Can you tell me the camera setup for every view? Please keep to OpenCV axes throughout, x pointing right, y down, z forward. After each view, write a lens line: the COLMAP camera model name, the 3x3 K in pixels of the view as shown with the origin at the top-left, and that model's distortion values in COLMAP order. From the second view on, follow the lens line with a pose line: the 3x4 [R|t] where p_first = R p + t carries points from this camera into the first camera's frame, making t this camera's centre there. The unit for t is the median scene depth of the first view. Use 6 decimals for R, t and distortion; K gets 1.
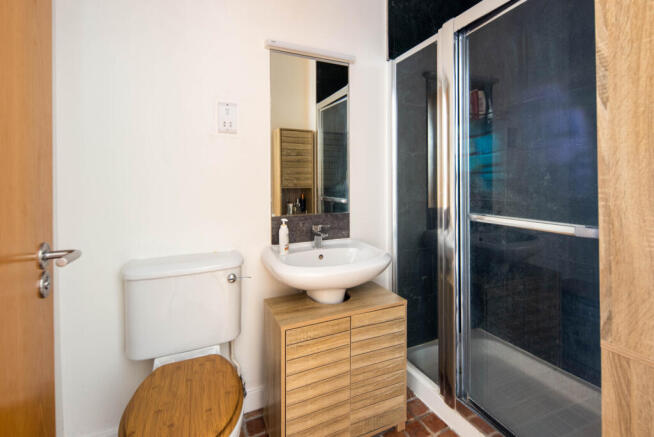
lens RADIAL K [[291.2, 0, 329.5], [0, 291.2, 223.2], [0, 0, 1]] dist [0.002801, 0.000117]
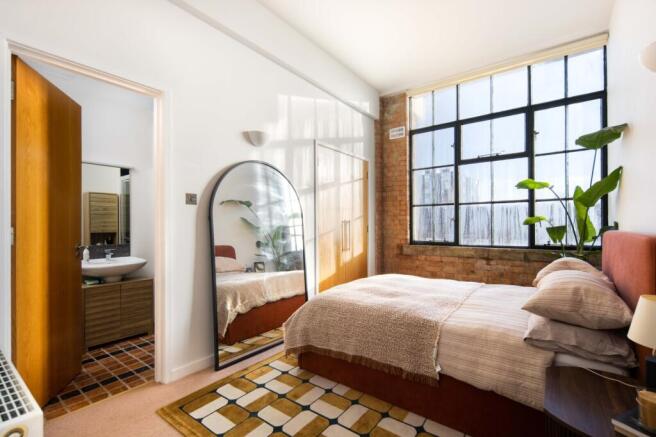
lens RADIAL K [[292.8, 0, 332.4], [0, 292.8, 225.8], [0, 0, 1]] dist [-0.000377, -0.000177]
pose [[0.873682, -0.011499, 0.486361, 0.218428], [0.083319, 0.988487, -0.126299, 0.153492], [-0.479309, 0.150868, 0.864582, -0.997533]]
